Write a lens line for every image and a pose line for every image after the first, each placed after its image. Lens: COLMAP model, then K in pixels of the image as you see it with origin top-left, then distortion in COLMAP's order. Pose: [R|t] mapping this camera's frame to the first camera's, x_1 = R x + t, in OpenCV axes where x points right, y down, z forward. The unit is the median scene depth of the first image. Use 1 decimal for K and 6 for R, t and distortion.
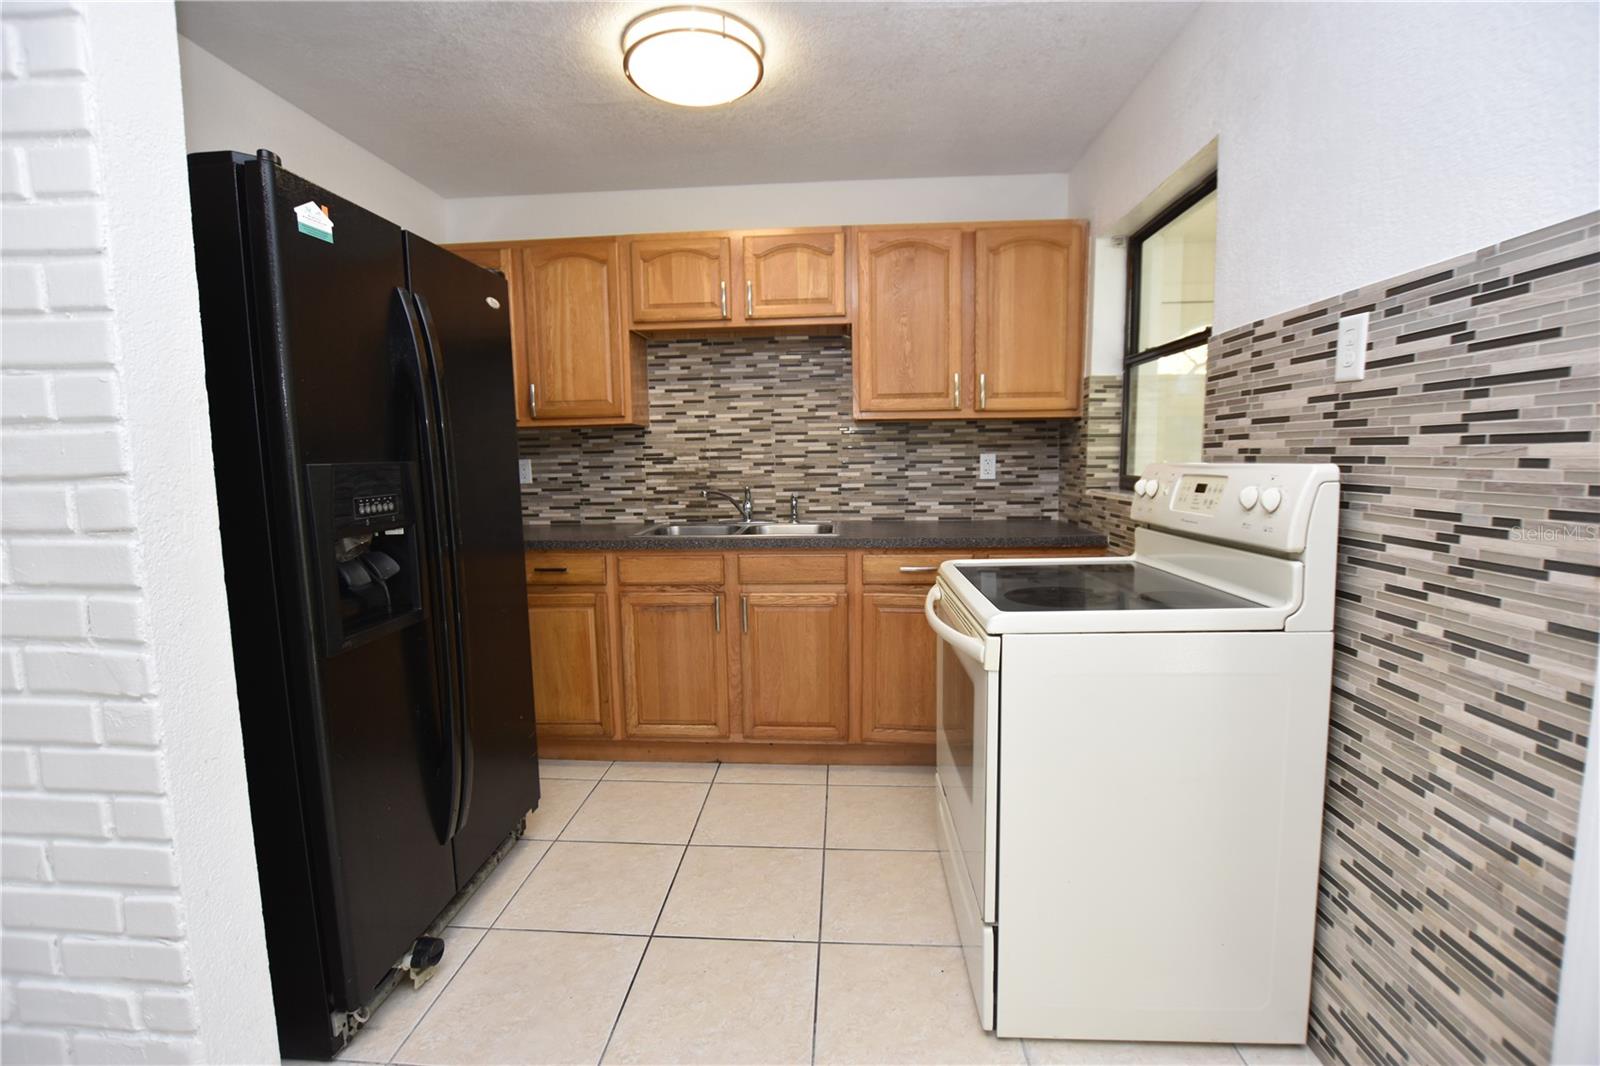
lens RADIAL K [[713.9, 0, 788.6], [0, 713.9, 535.9], [0, 0, 1]] dist [-0.029720, 0.004449]
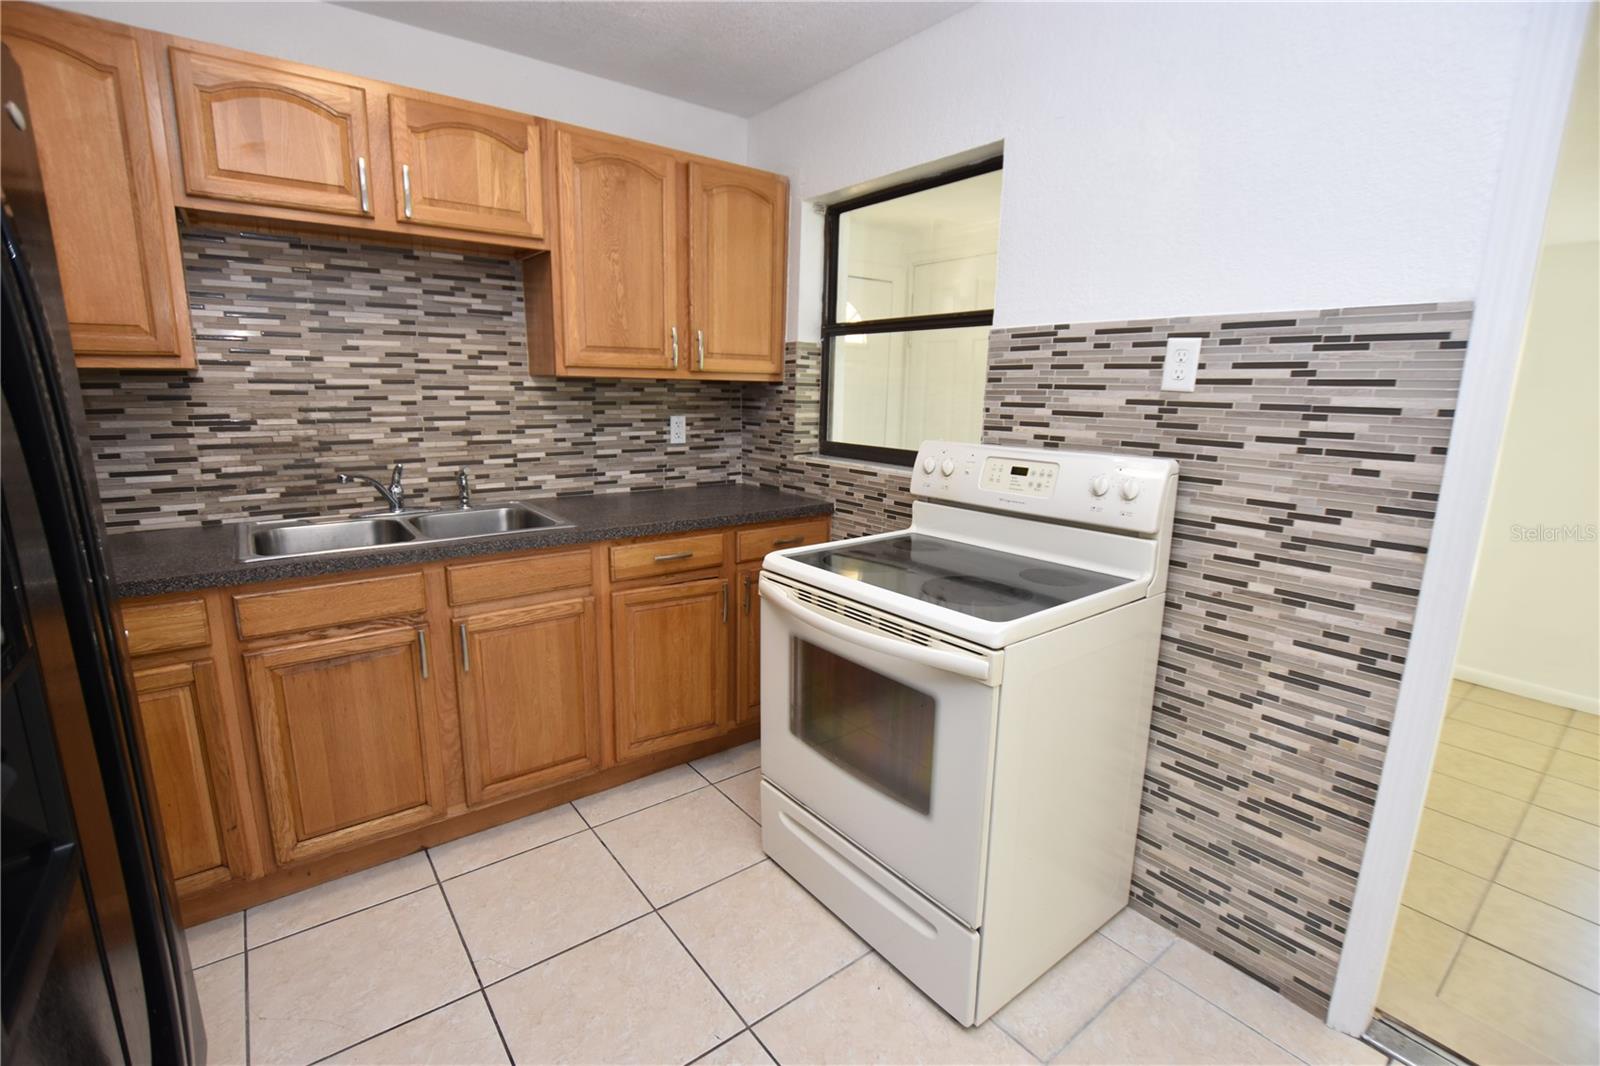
lens RADIAL K [[713.9, 0, 786.7], [0, 713.9, 536.7], [0, 0, 1]] dist [-0.029720, 0.004449]
pose [[0.748712, -0.108509, 0.653955, -0.355845], [0.045787, 0.992621, 0.112281, -0.087616], [-0.661313, -0.054124, 0.748155, 0.321984]]
